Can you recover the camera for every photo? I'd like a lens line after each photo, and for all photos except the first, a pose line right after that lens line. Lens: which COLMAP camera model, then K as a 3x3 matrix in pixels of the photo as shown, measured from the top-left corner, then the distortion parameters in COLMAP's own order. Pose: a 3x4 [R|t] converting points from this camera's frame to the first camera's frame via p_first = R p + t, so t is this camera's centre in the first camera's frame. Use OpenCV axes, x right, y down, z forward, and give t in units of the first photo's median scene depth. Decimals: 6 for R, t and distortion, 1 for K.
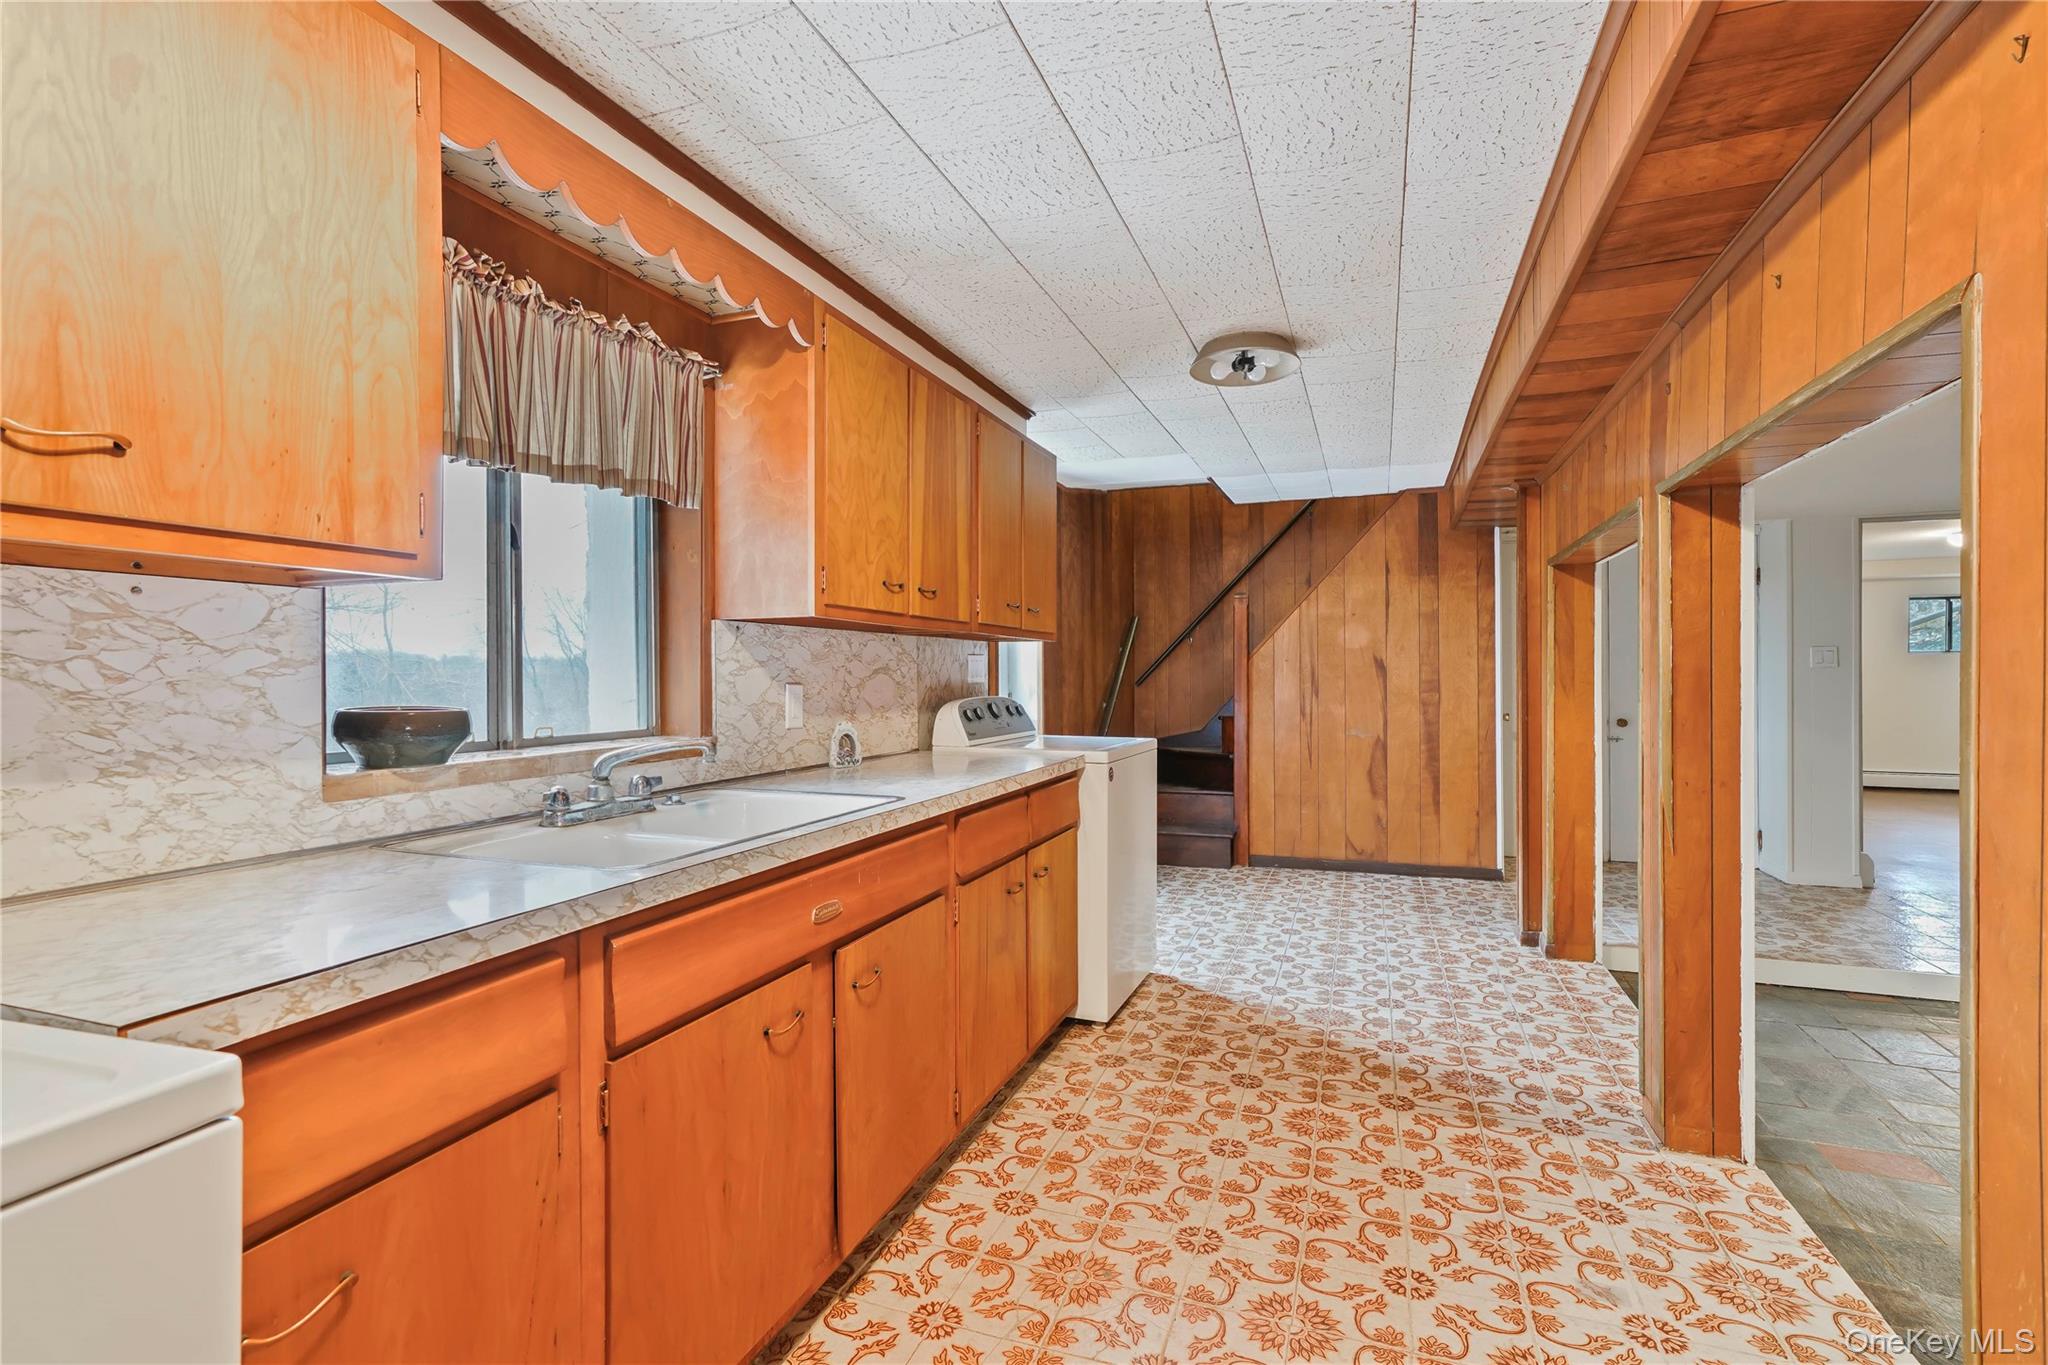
lens RADIAL K [[943.7, 0, 1015.9], [0, 943.7, 675.3], [0, 0, 1]] dist [-0.012921, 0.004589]
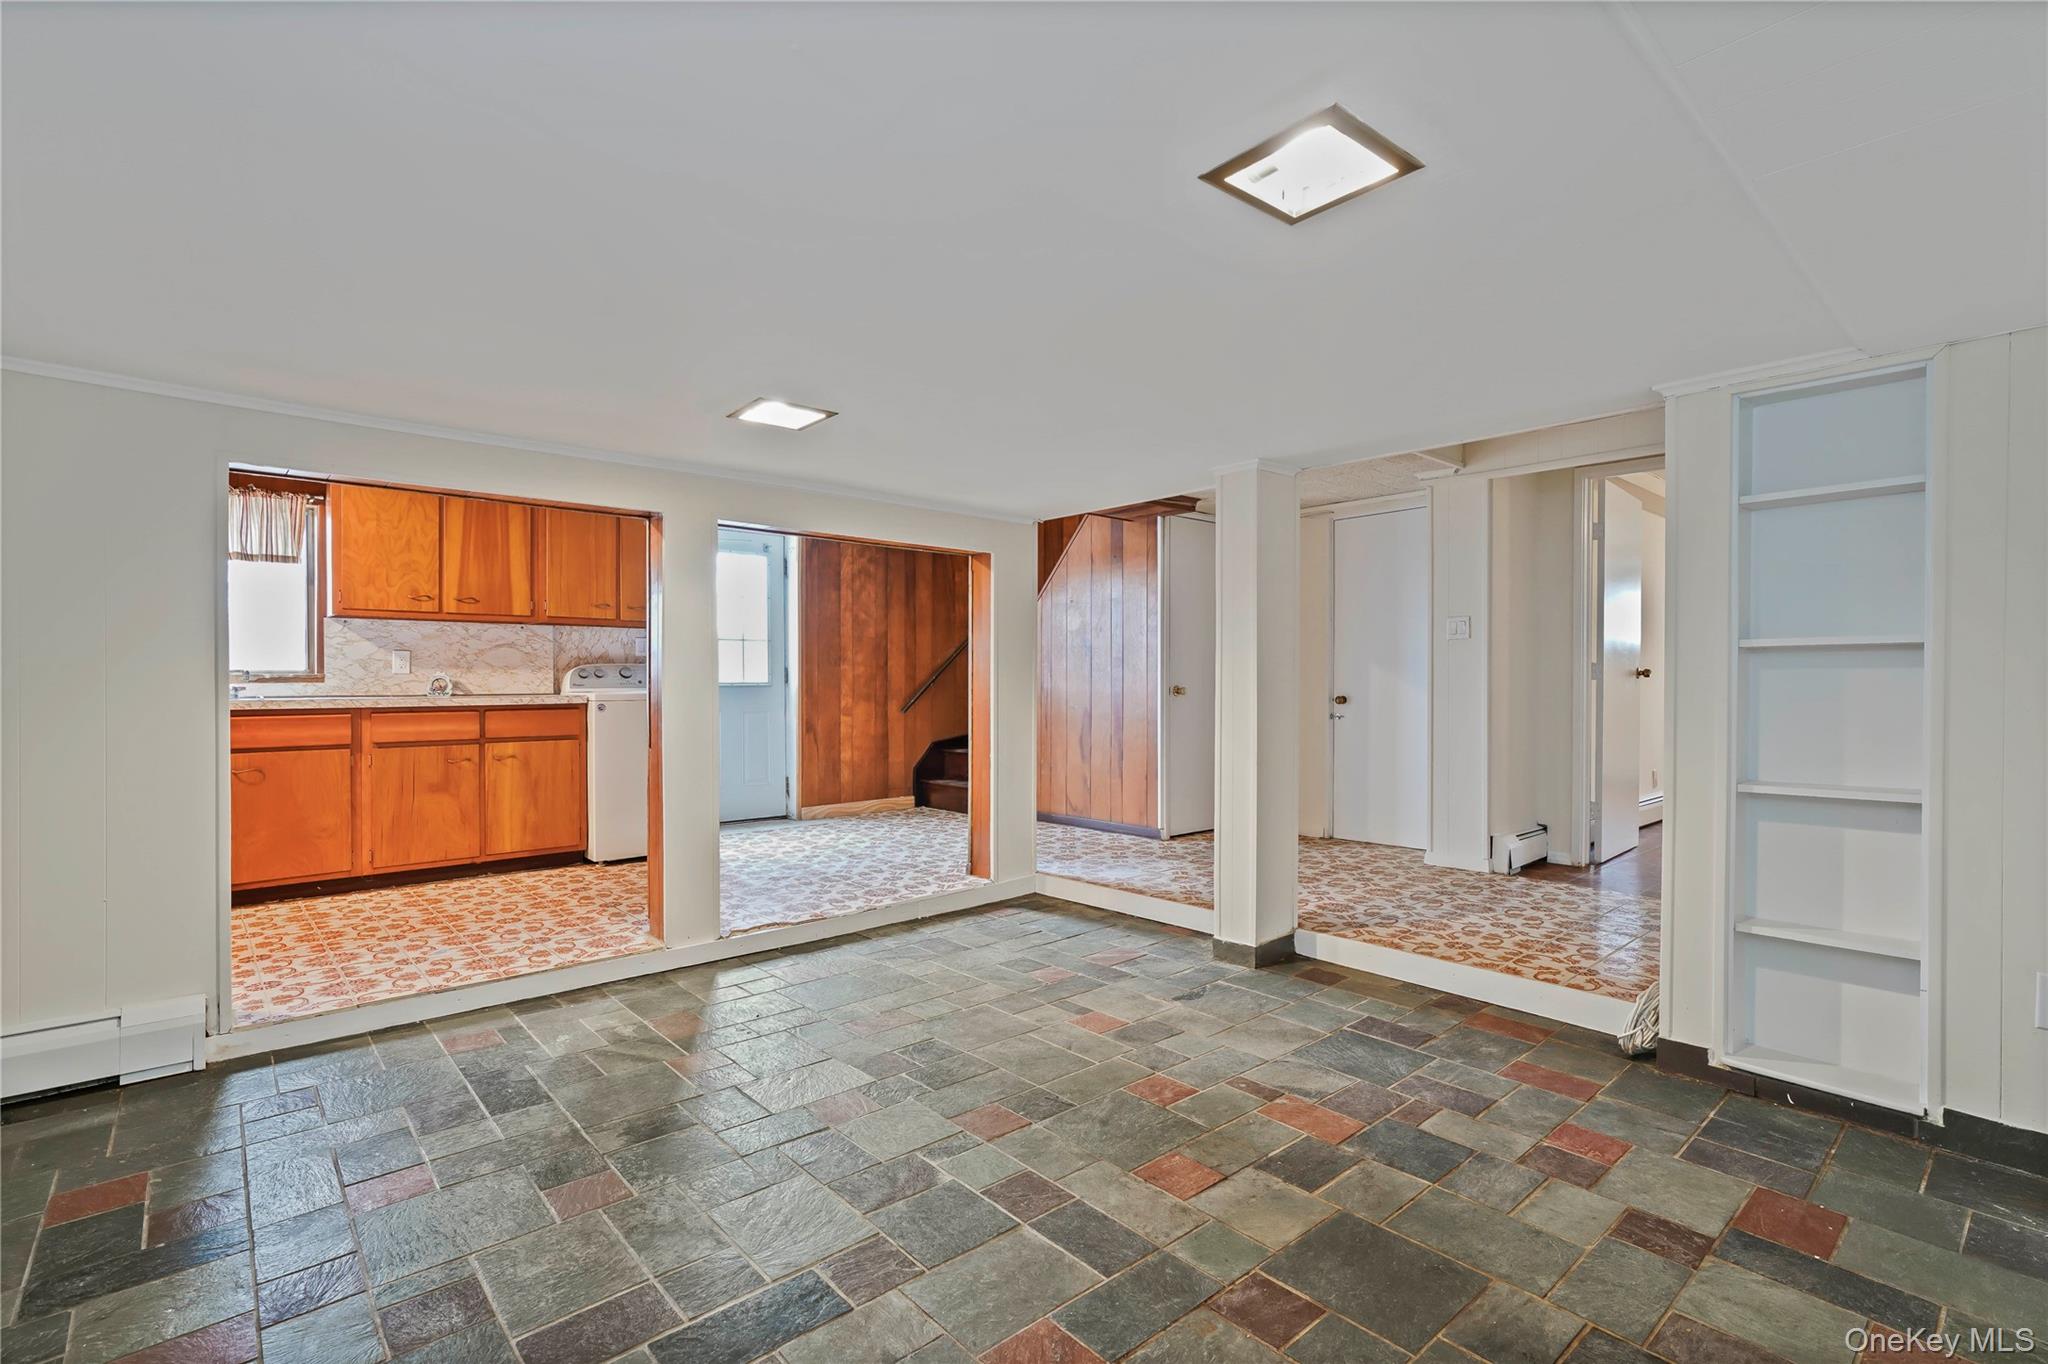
lens RADIAL K [[943.7, 0, 1032.3], [0, 943.7, 687.5], [0, 0, 1]] dist [-0.012921, 0.004589]
pose [[0.888188, 0.003642, -0.459465, 1.799167], [-0.001599, 0.999987, 0.004836, 0.073943], [0.459477, -0.003561, 0.888183, -0.103829]]
